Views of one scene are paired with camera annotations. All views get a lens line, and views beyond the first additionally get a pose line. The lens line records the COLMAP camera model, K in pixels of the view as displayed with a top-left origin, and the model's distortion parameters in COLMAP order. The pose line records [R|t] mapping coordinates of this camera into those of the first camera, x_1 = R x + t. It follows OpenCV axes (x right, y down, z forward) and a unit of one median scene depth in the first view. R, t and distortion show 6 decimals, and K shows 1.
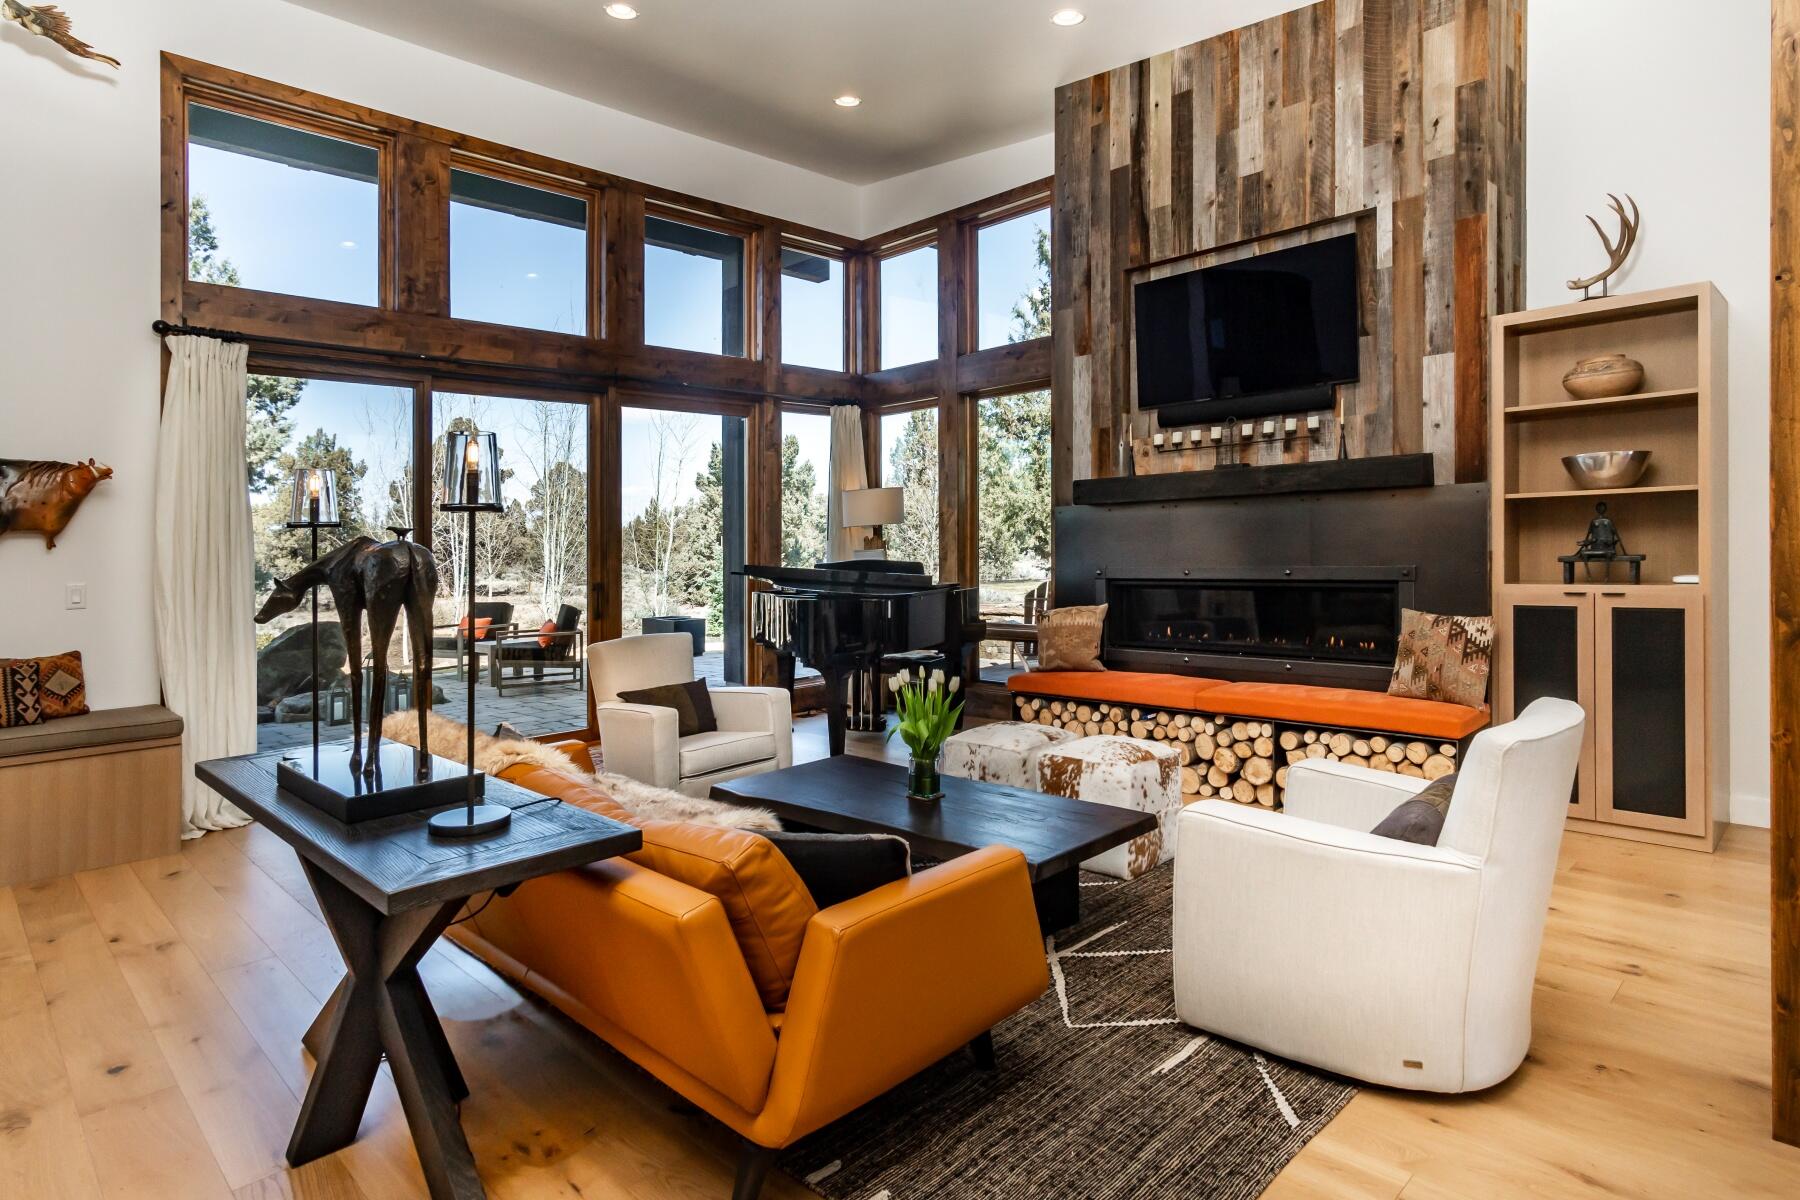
lens RADIAL K [[976.4, 0, 923.8], [0, 976.4, 514.8], [0, 0, 1]] dist [-0.000703, 0.002217]
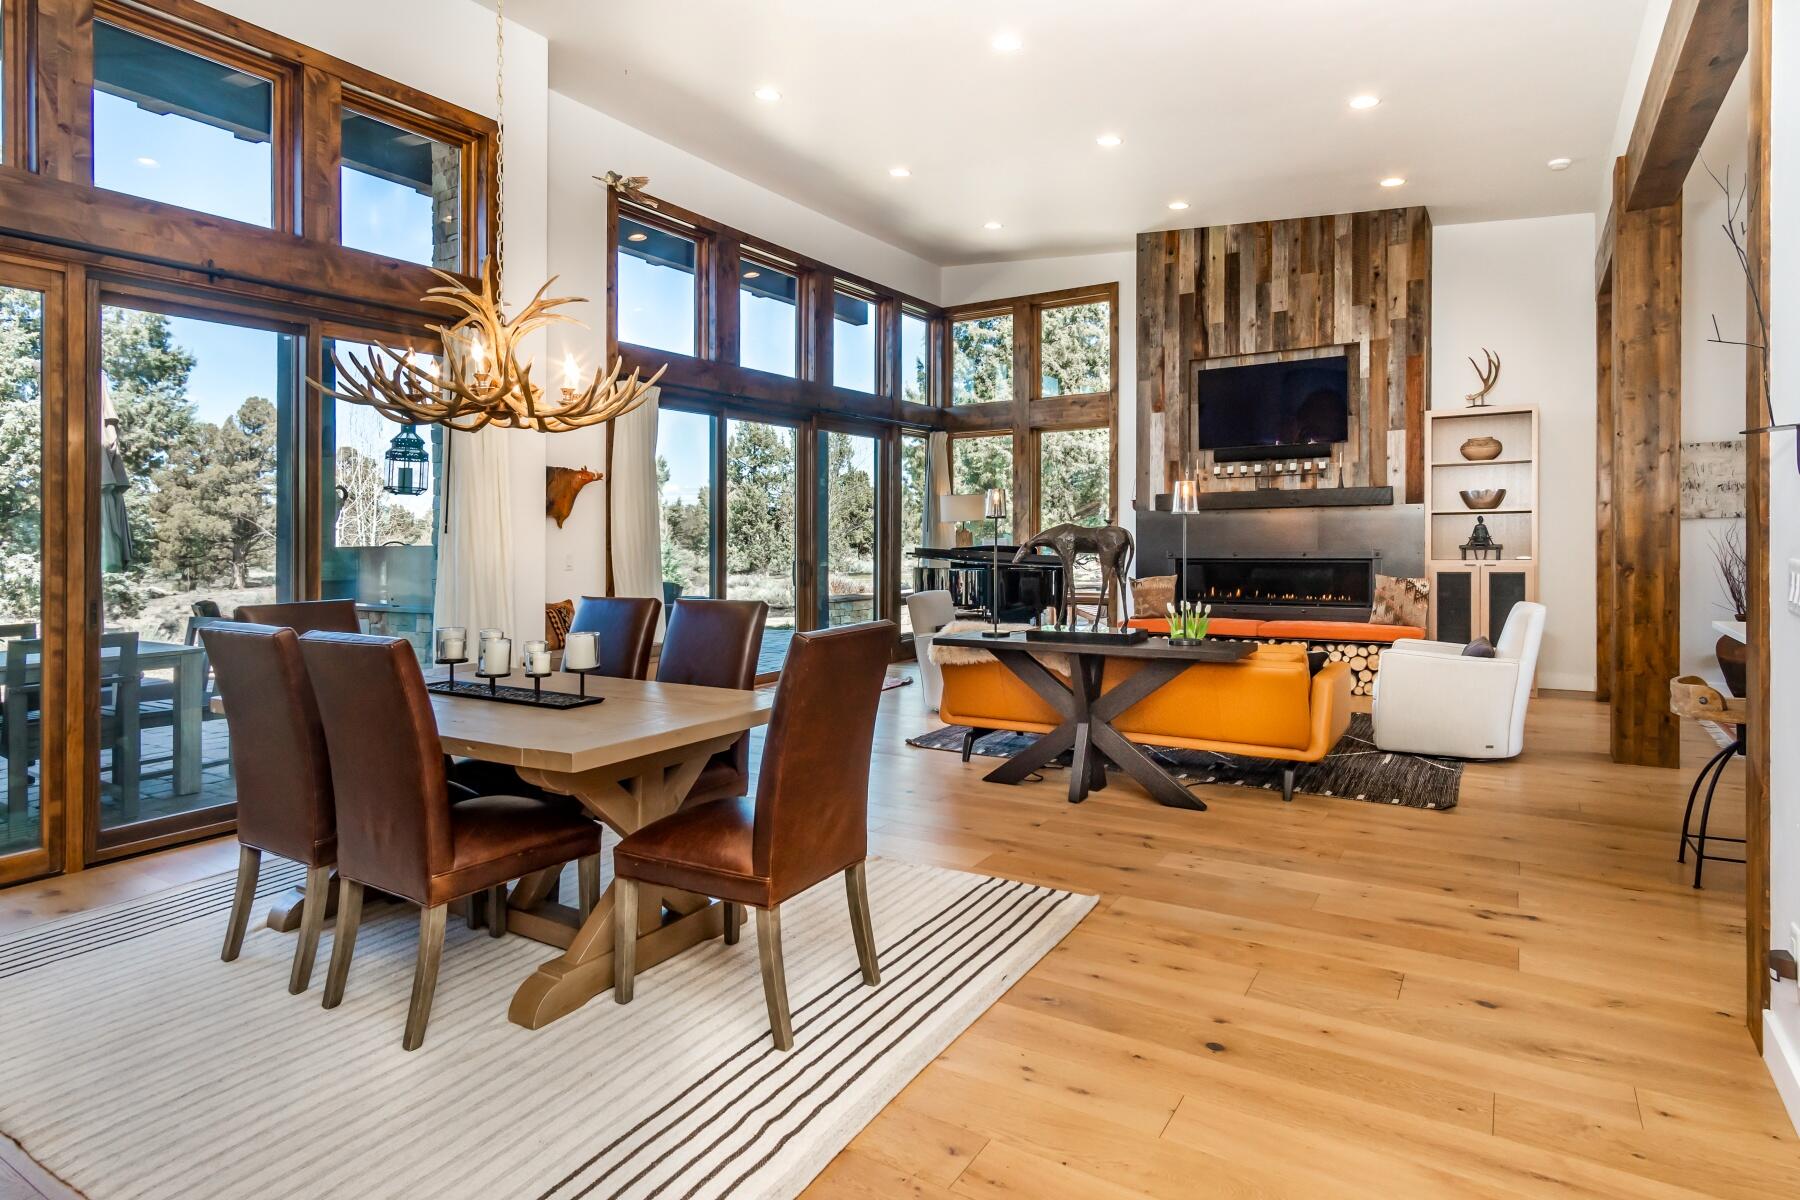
lens RADIAL K [[976.4, 0, 909.5], [0, 976.4, 498.8], [0, 0, 1]] dist [-0.000703, 0.002217]
pose [[0.973810, 0.021906, 0.226306, -0.624714], [-0.018815, 0.999698, -0.015810, 0.003506], [-0.226584, 0.011138, 0.973928, -0.445692]]
